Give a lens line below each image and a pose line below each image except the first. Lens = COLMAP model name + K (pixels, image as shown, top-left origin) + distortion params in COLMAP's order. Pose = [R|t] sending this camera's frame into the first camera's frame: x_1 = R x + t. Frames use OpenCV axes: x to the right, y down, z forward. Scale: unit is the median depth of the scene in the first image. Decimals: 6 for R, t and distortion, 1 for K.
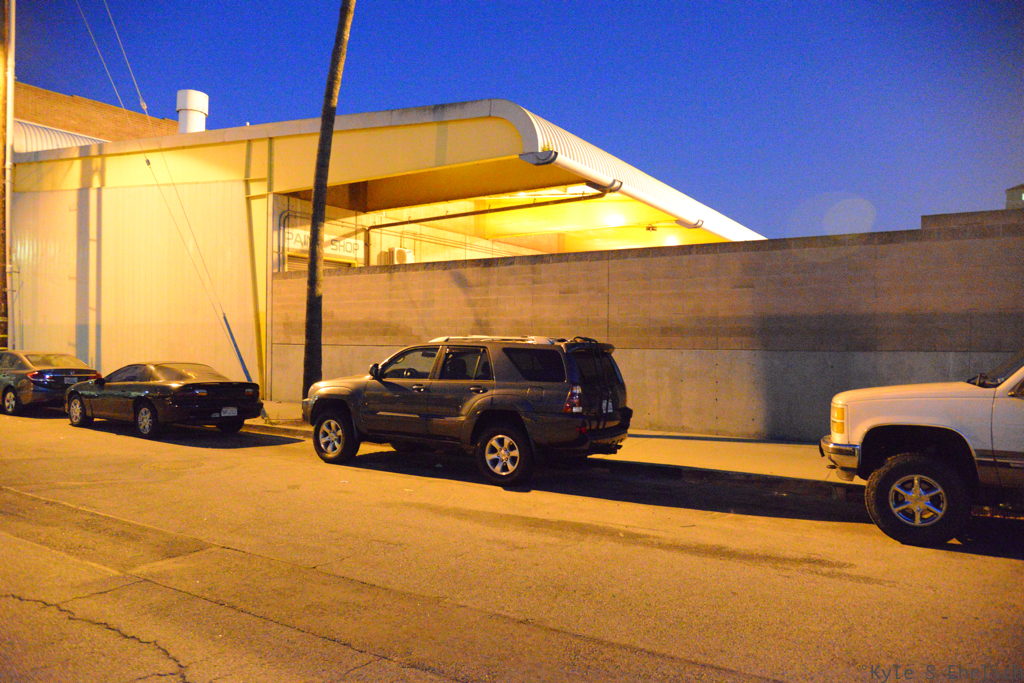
lens RADIAL K [[682.2, 0, 511.6], [0, 682.2, 339.6], [0, 0, 1]] dist [-0.050968, 0.003551]
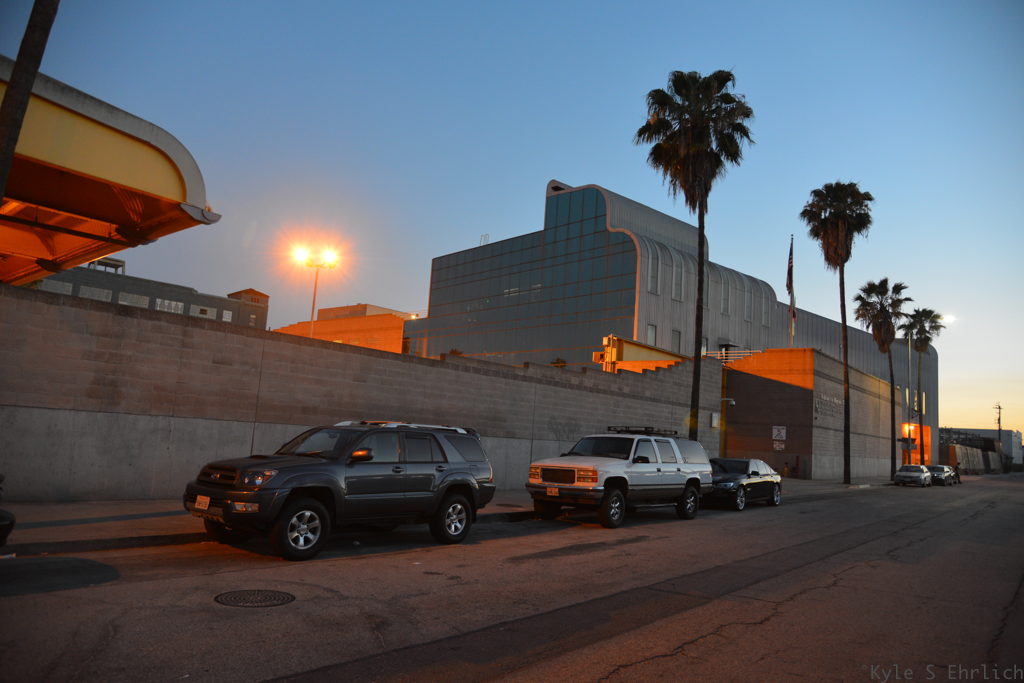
lens RADIAL K [[682.2, 0, 511.0], [0, 682.2, 340.2], [0, 0, 1]] dist [-0.050968, 0.003551]
pose [[0.166562, 0.142228, 0.975719, -0.862337], [-0.065249, 0.988963, -0.133020, 0.000059], [-0.983870, -0.041509, 0.174004, 0.459763]]
